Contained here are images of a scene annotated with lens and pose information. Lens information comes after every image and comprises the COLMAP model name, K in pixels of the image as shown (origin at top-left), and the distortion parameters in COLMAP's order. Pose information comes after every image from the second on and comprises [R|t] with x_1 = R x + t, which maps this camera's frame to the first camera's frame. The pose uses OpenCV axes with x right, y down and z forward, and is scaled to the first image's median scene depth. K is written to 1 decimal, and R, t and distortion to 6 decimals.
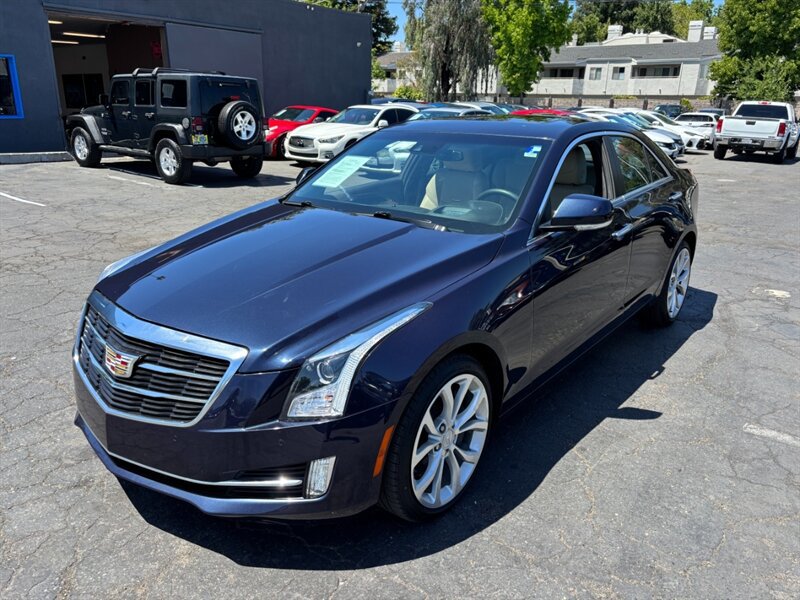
lens RADIAL K [[614.8, 0, 400.0], [0, 614.8, 300.0], [0, 0, 1]] dist [0.017642, -0.002492]
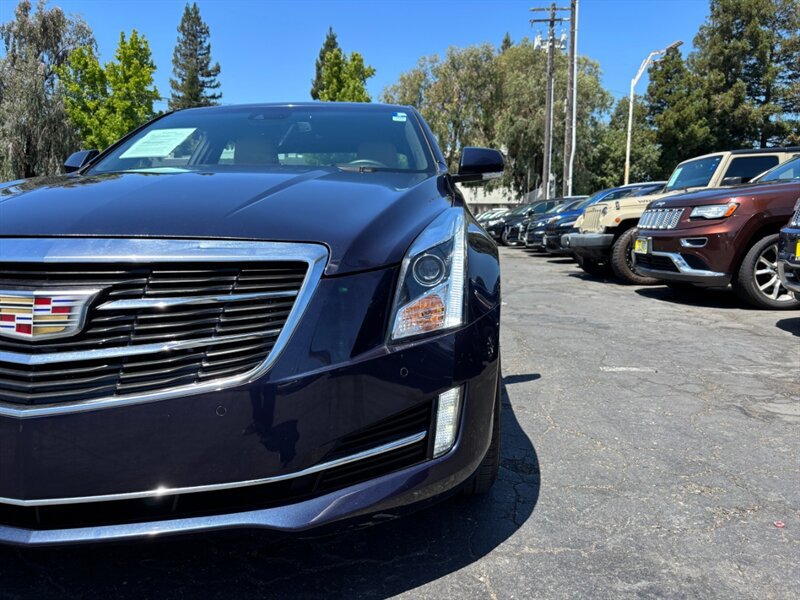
lens RADIAL K [[609.8, 0, 400.0], [0, 609.8, 300.0], [0, 0, 1]] dist [0.064202, -0.074274]
pose [[0.813311, -0.089512, 0.574902, -0.245163], [0.187200, 0.975813, -0.112897, 0.098879], [-0.550891, 0.199442, 0.810396, 0.197661]]
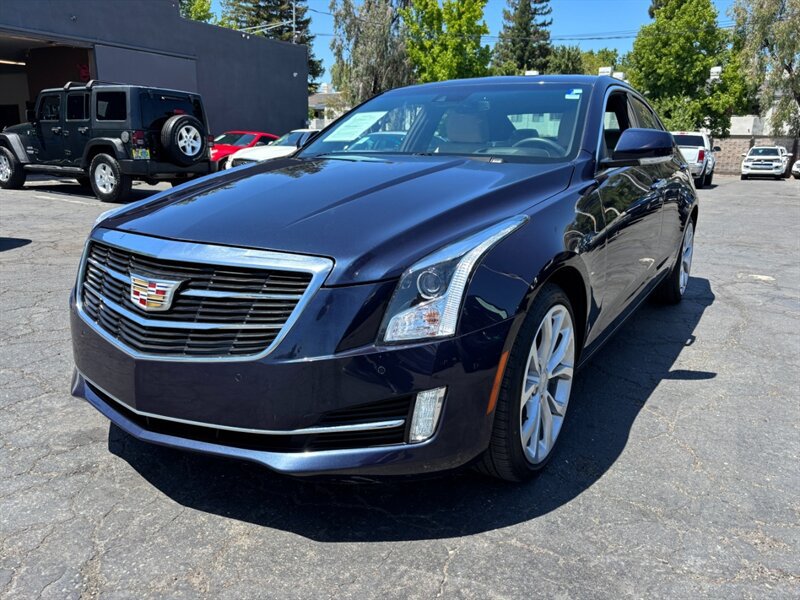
lens RADIAL K [[613.5, 0, 403.2], [0, 613.5, 300.6], [0, 0, 1]] dist [0.036077, -0.047915]
pose [[0.992428, -0.028434, 0.119489, -0.111454], [0.036029, 0.997432, -0.061890, 0.082494], [-0.117422, 0.065727, 0.990905, 0.087337]]
